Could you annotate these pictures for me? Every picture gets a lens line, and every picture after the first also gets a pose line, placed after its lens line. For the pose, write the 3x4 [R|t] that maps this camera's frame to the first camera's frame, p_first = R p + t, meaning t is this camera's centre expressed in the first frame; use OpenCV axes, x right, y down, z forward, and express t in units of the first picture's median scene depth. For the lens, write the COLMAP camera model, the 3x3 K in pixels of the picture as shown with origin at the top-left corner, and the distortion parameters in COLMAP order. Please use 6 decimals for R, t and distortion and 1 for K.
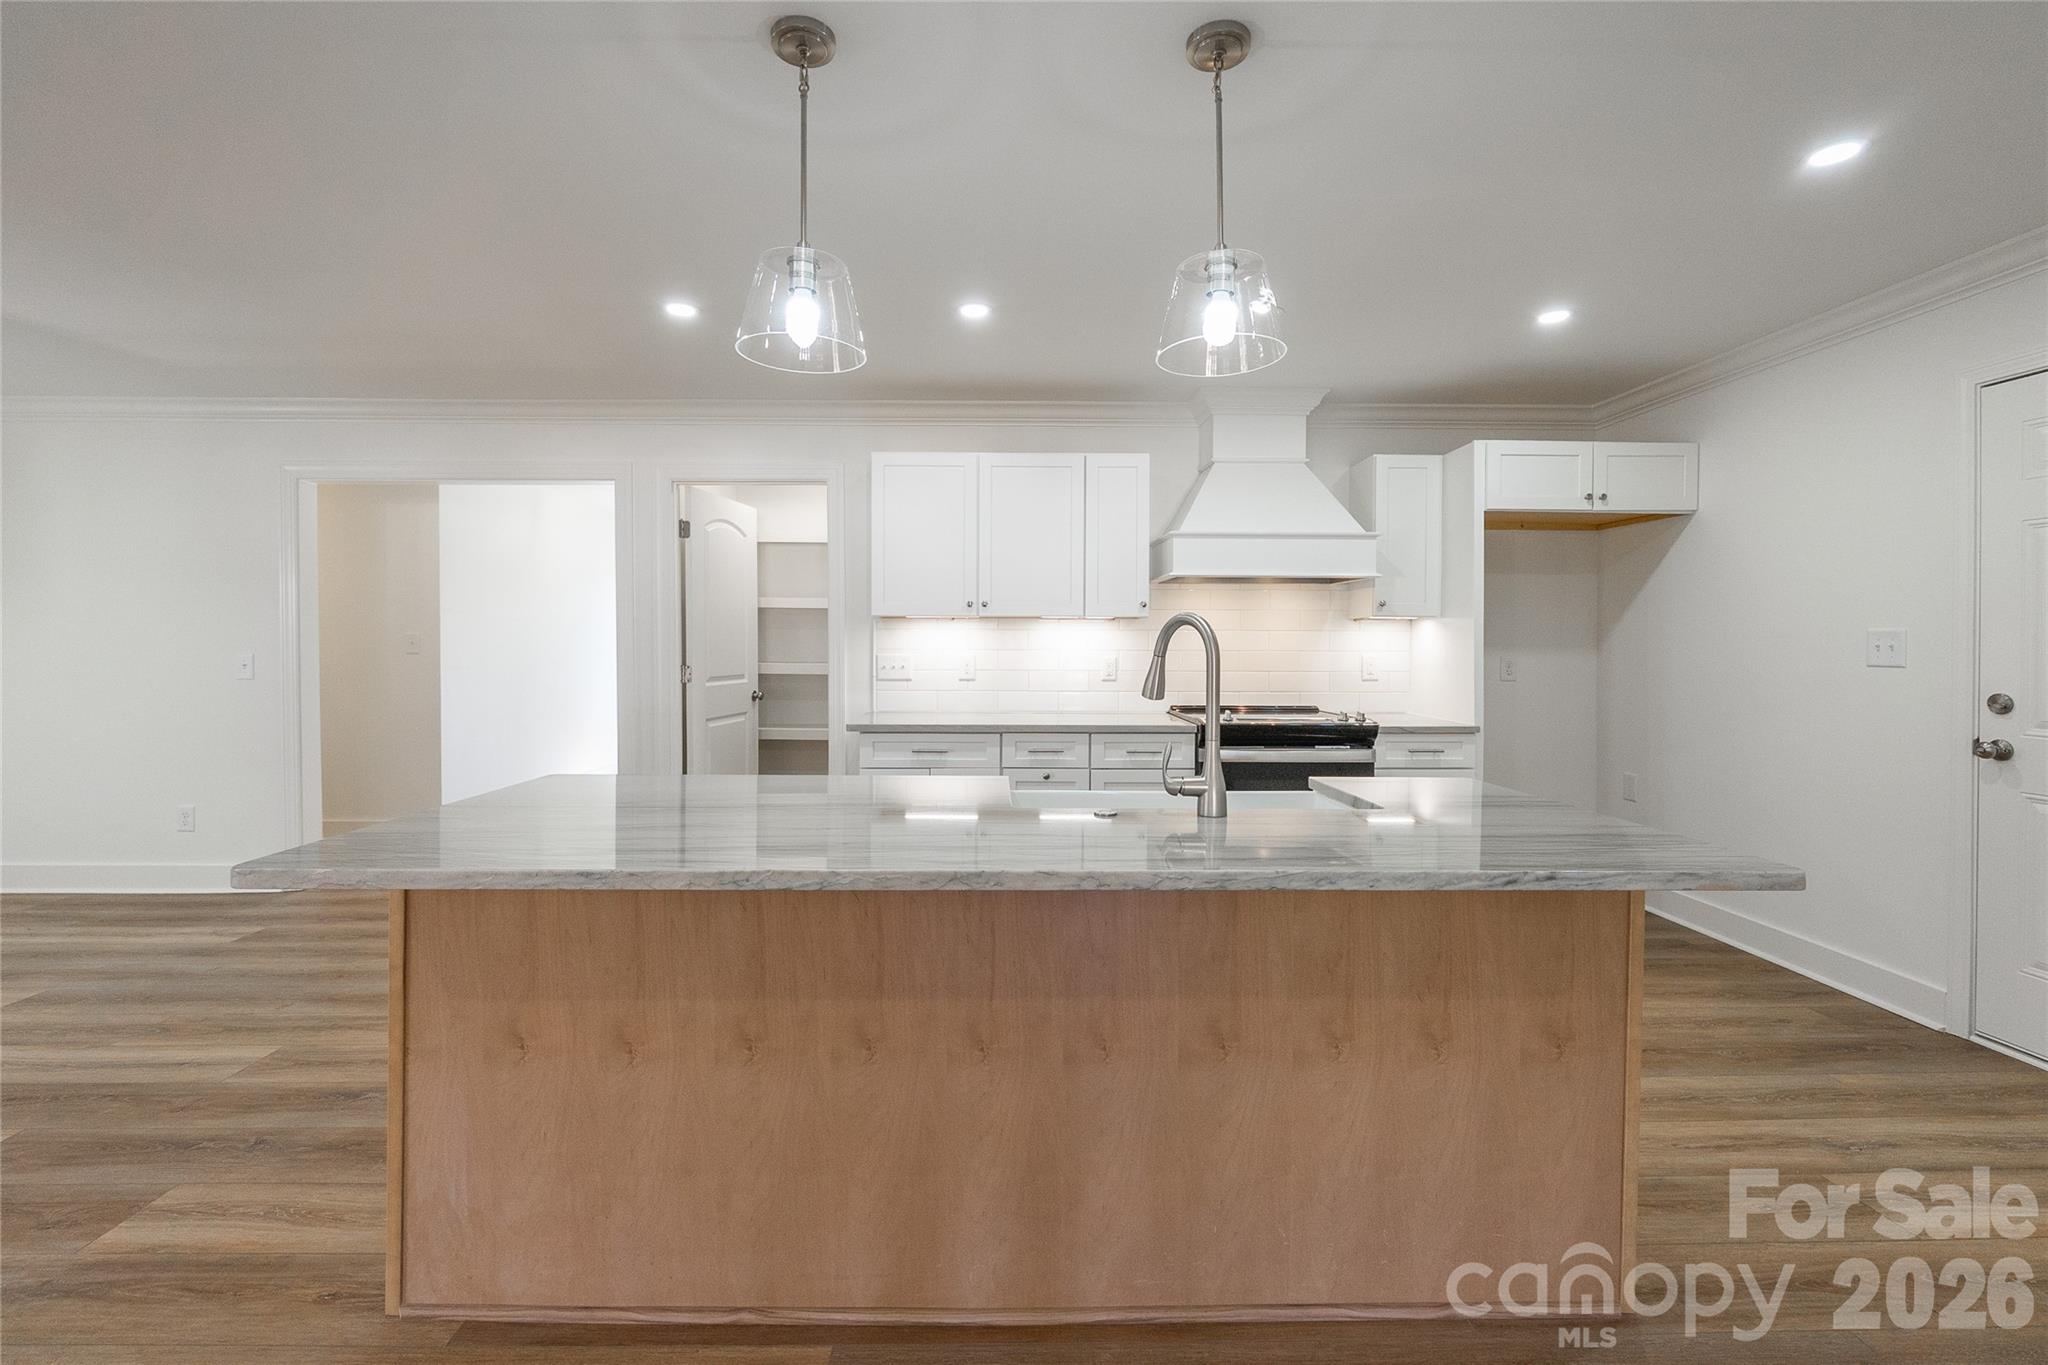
lens RADIAL K [[889.2, 0, 1021.8], [0, 889.2, 636.1], [0, 0, 1]] dist [-0.004128, -0.000430]
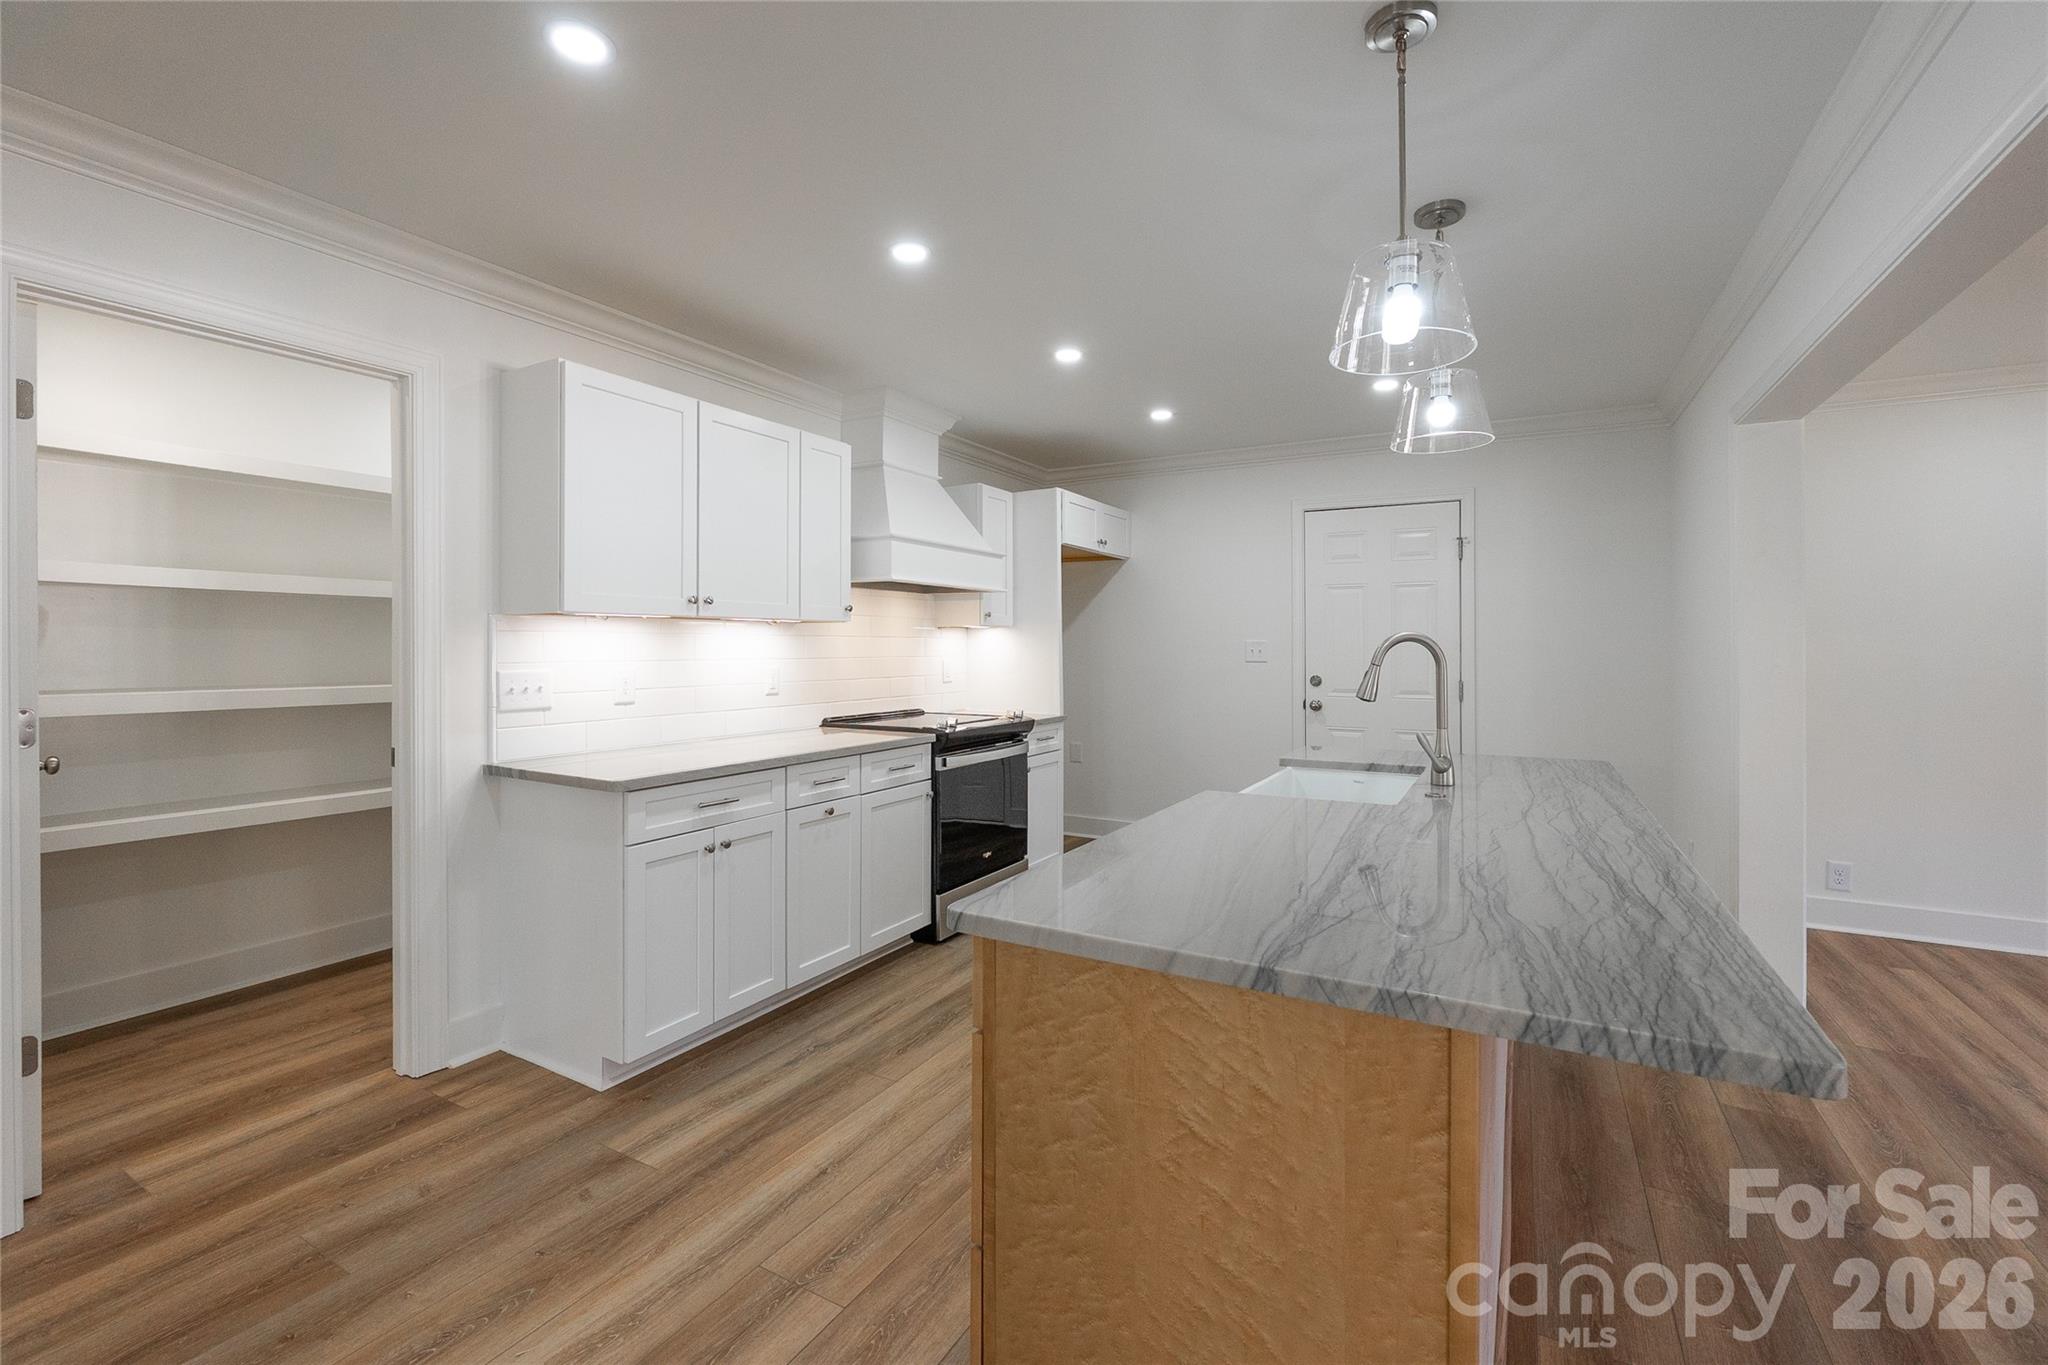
lens RADIAL K [[889.2, 0, 1021.8], [0, 889.2, 636.1], [0, 0, 1]] dist [-0.004128, -0.000430]
pose [[0.520884, 0.004550, 0.853615, -0.569255], [-0.006562, 0.999978, -0.001325, -0.007846], [-0.853602, -0.004911, 0.520902, 0.386344]]
